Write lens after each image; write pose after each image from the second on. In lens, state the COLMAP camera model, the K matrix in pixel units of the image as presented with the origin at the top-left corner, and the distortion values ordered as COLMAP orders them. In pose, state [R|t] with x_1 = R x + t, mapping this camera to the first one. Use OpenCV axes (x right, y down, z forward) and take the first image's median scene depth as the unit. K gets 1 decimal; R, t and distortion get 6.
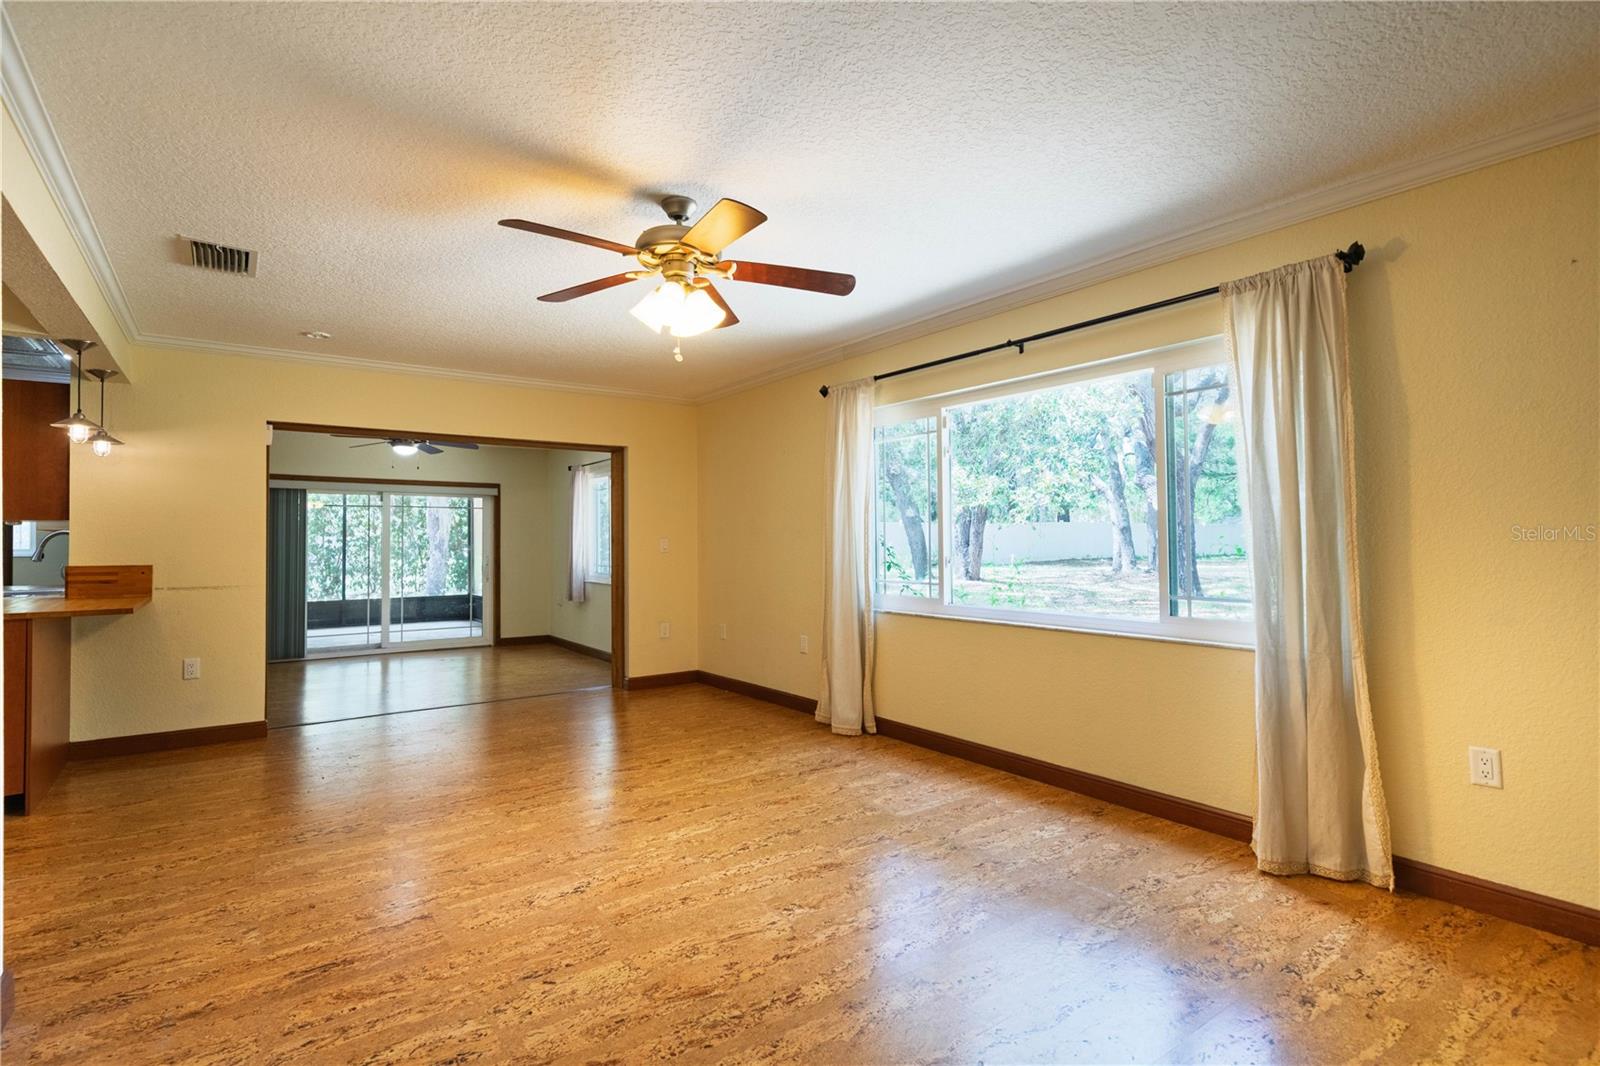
lens RADIAL K [[774.6, 0, 801.9], [0, 774.6, 531.5], [0, 0, 1]] dist [0.000746, 0.000374]
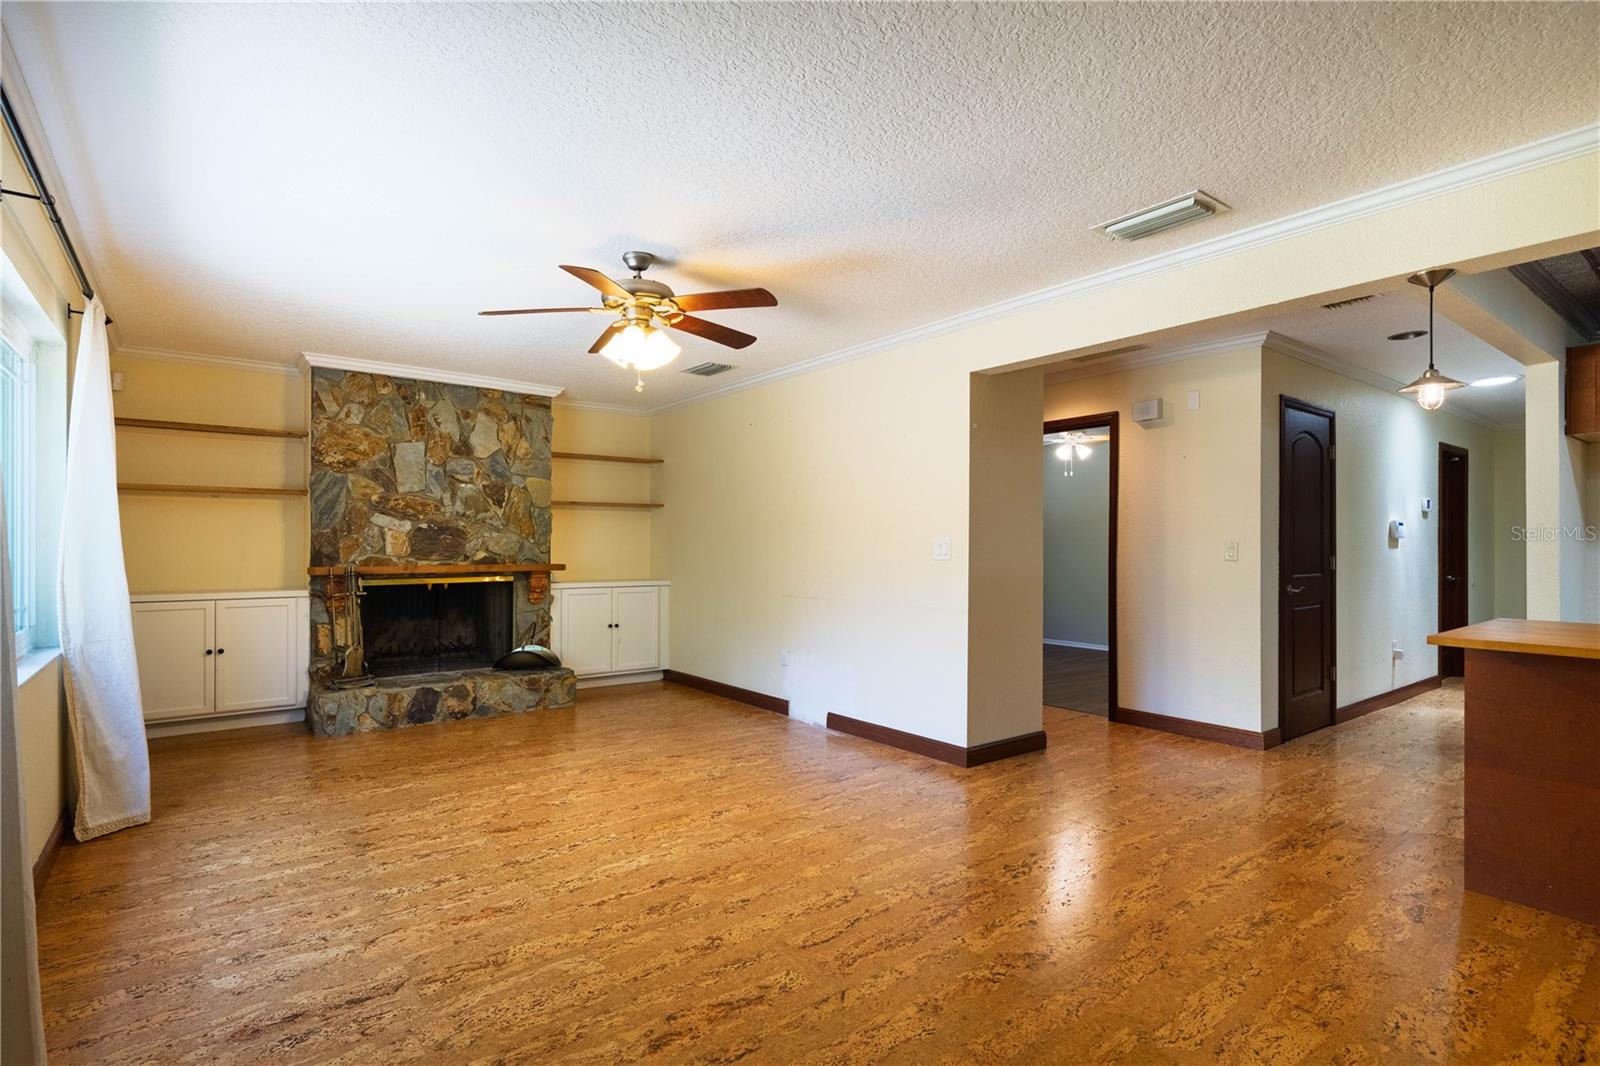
lens RADIAL K [[774.6, 0, 798.0], [0, 774.6, 540.9], [0, 0, 1]] dist [0.000746, 0.000374]
pose [[-0.999654, 0.004525, -0.025907, -0.324798], [0.004925, 0.999869, -0.015417, 0.024206], [0.025834, -0.015539, -0.999545, 1.916723]]
